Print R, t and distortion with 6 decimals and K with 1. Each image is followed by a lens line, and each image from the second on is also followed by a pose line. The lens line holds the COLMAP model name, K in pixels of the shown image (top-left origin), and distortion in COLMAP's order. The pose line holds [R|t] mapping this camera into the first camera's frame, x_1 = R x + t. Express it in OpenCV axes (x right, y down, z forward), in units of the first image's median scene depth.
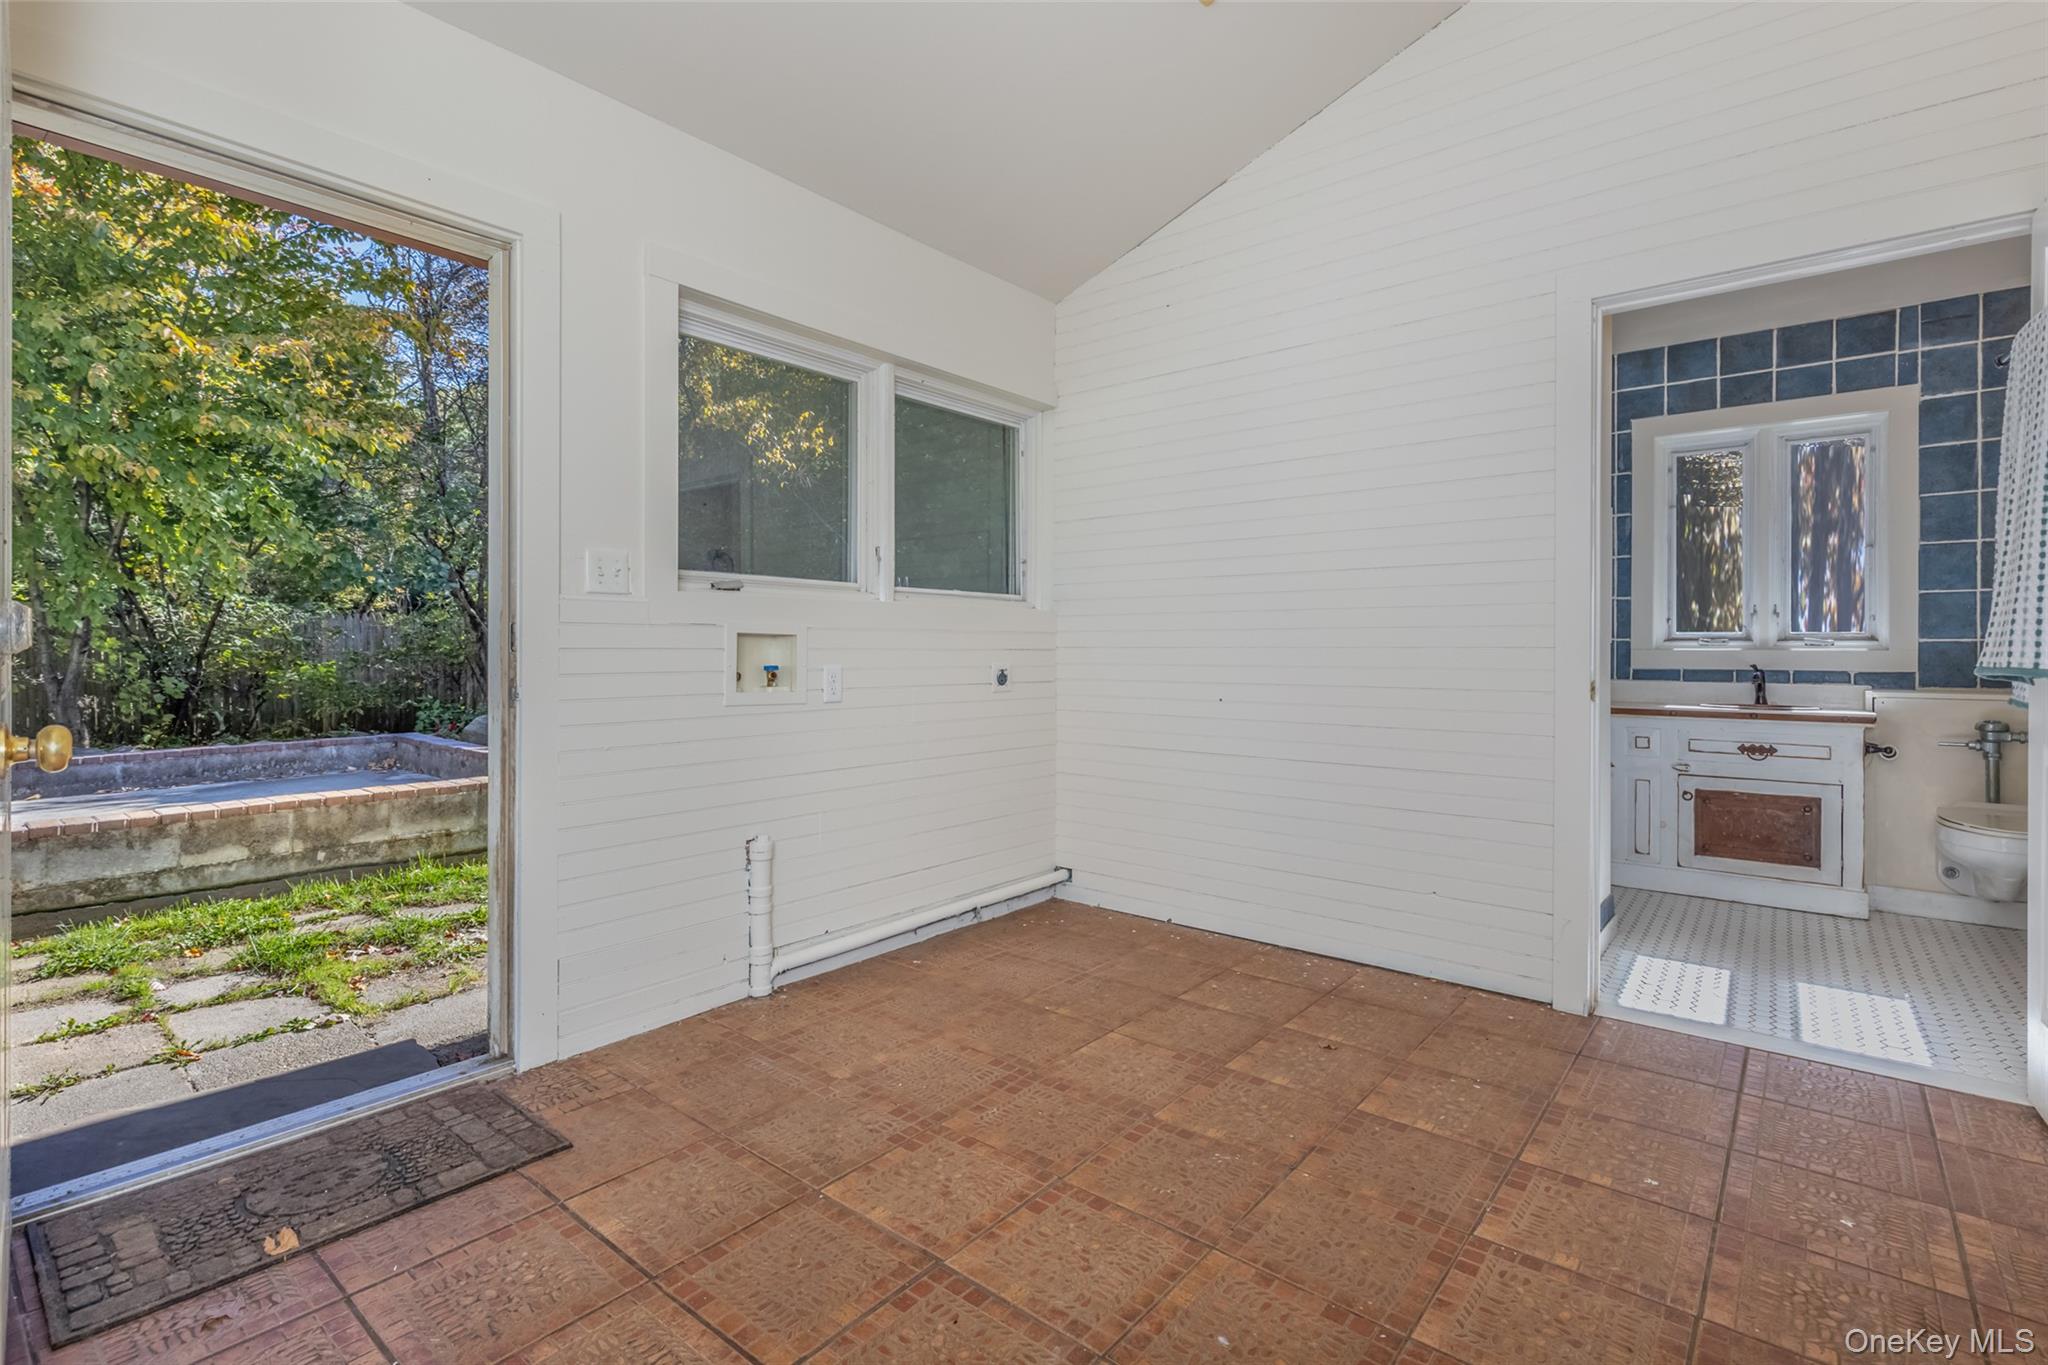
lens RADIAL K [[955.8, 0, 1029.5], [0, 955.8, 650.9], [0, 0, 1]] dist [0.000962, 0.000057]
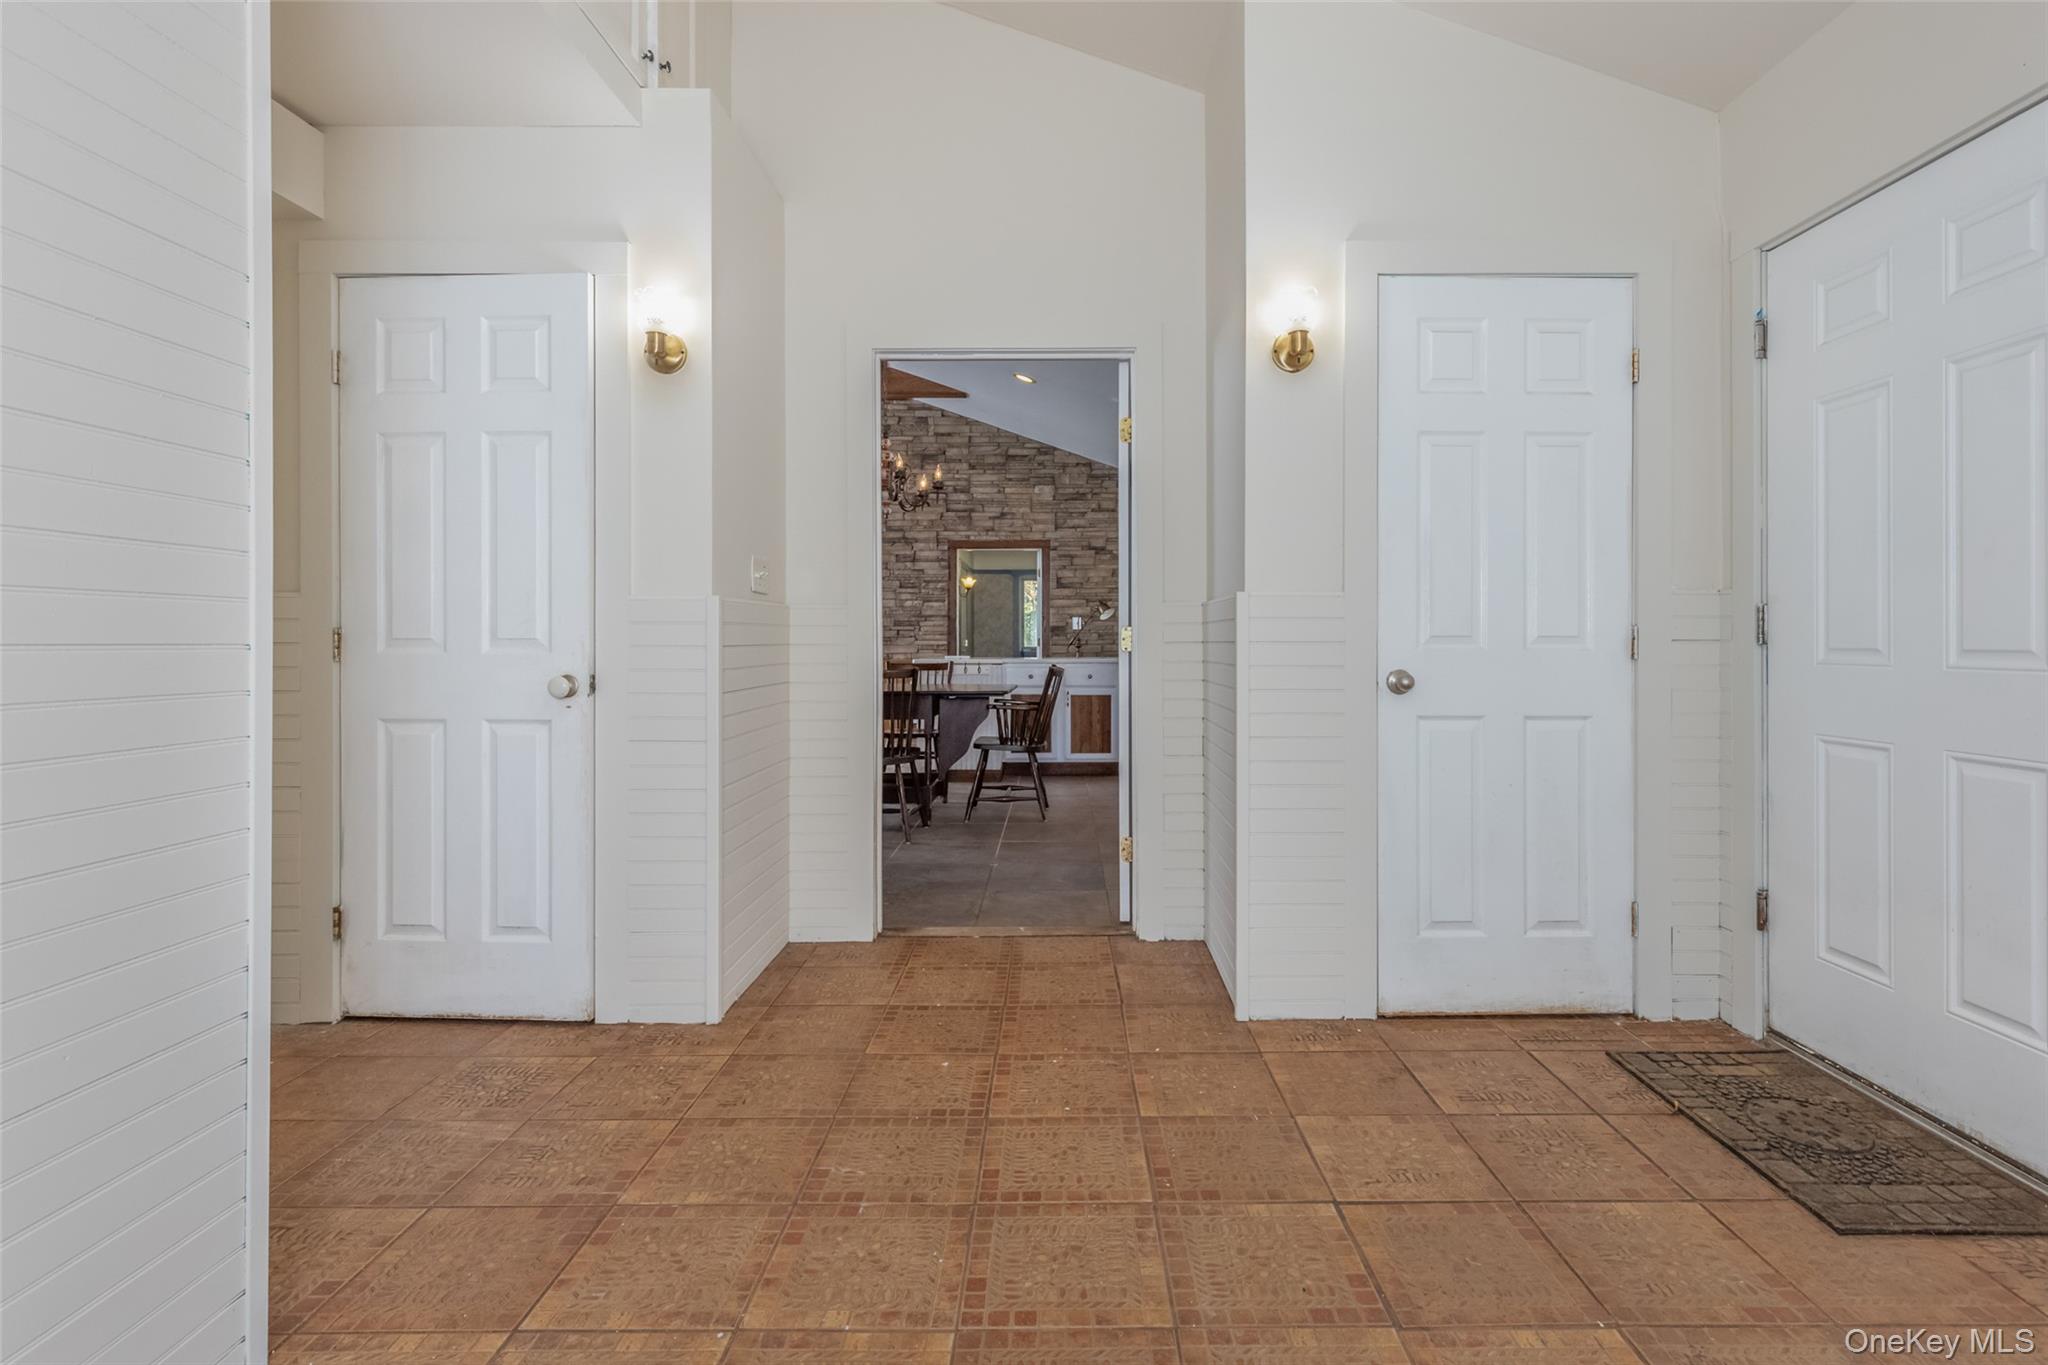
lens RADIAL K [[955.8, 0, 1029.5], [0, 955.8, 650.9], [0, 0, 1]] dist [0.000962, 0.000057]
pose [[-0.792879, 0.002886, -0.609372, 0.665425], [0.001002, 0.999994, 0.003432, 0.006483], [0.609378, 0.002110, -0.792877, 1.385678]]
